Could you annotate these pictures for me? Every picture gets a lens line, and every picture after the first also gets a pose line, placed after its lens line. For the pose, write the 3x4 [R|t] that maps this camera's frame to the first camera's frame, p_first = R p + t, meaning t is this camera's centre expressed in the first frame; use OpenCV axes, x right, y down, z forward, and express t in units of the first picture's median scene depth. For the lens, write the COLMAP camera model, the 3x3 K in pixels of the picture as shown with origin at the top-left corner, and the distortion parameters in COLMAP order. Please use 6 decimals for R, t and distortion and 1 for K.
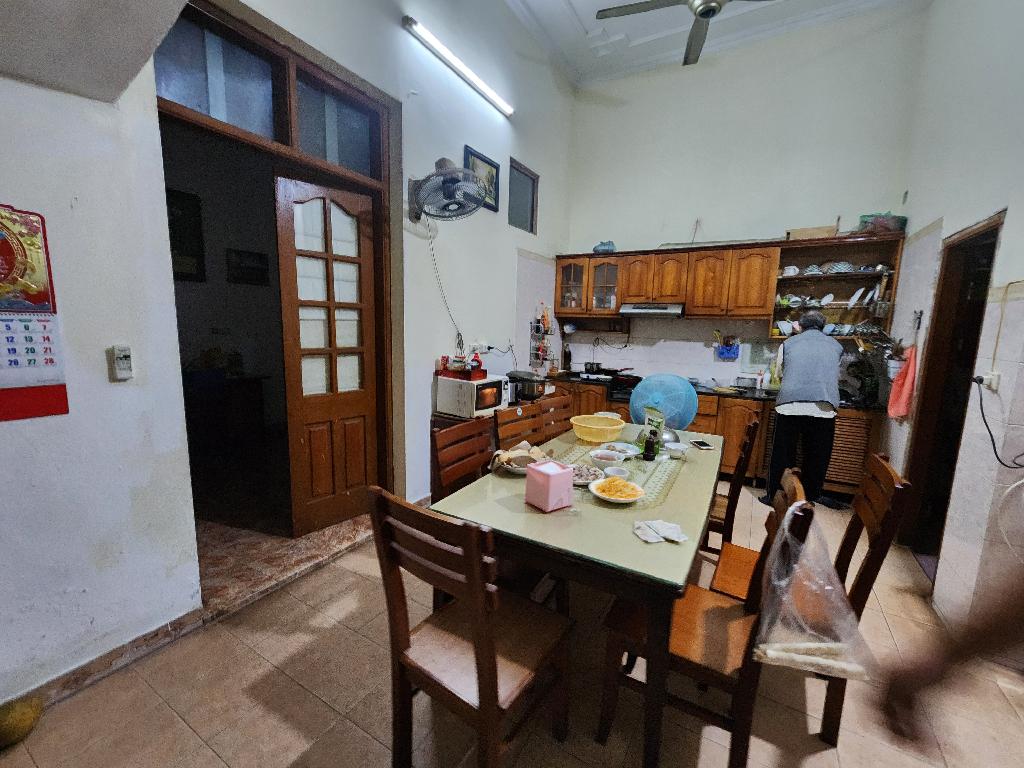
lens RADIAL K [[423.0, 0, 508.6], [0, 423.0, 383.6], [0, 0, 1]] dist [-0.001966, -0.000219]
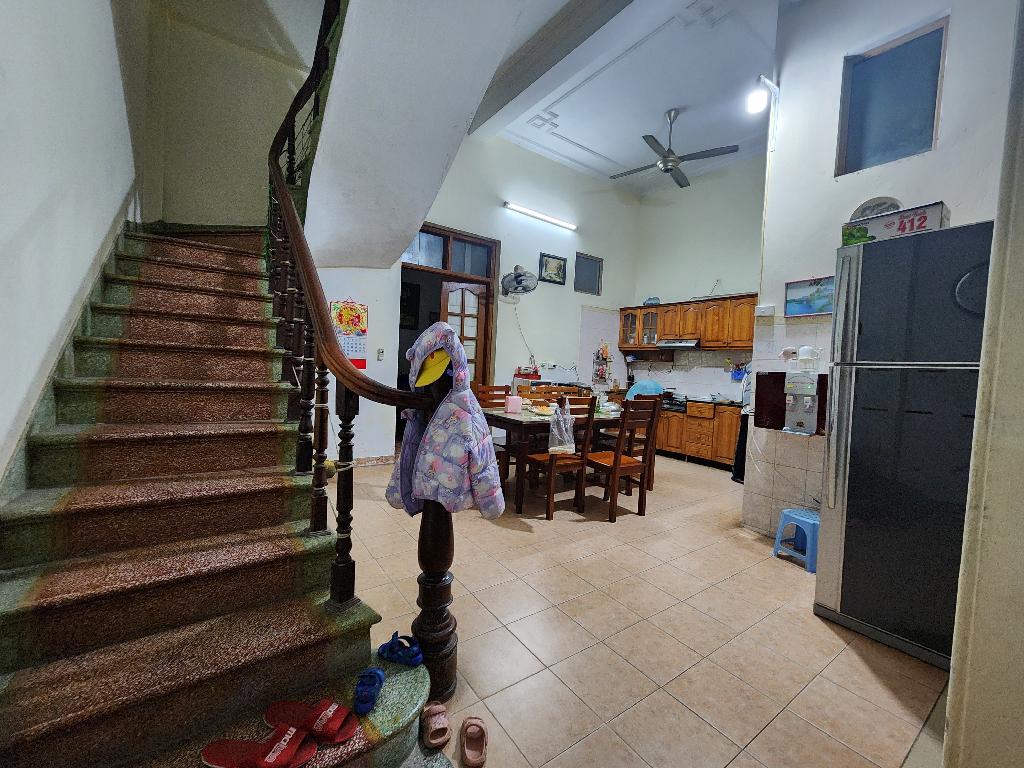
lens RADIAL K [[418.6, 0, 512.6], [0, 418.6, 383.1], [0, 0, 1]] dist [0.001146, -0.000330]
pose [[0.911425, 0.034805, -0.409992, 0.497000], [-0.082618, 0.991603, -0.099483, 0.165063], [0.403087, 0.124545, 0.906647, -0.554932]]
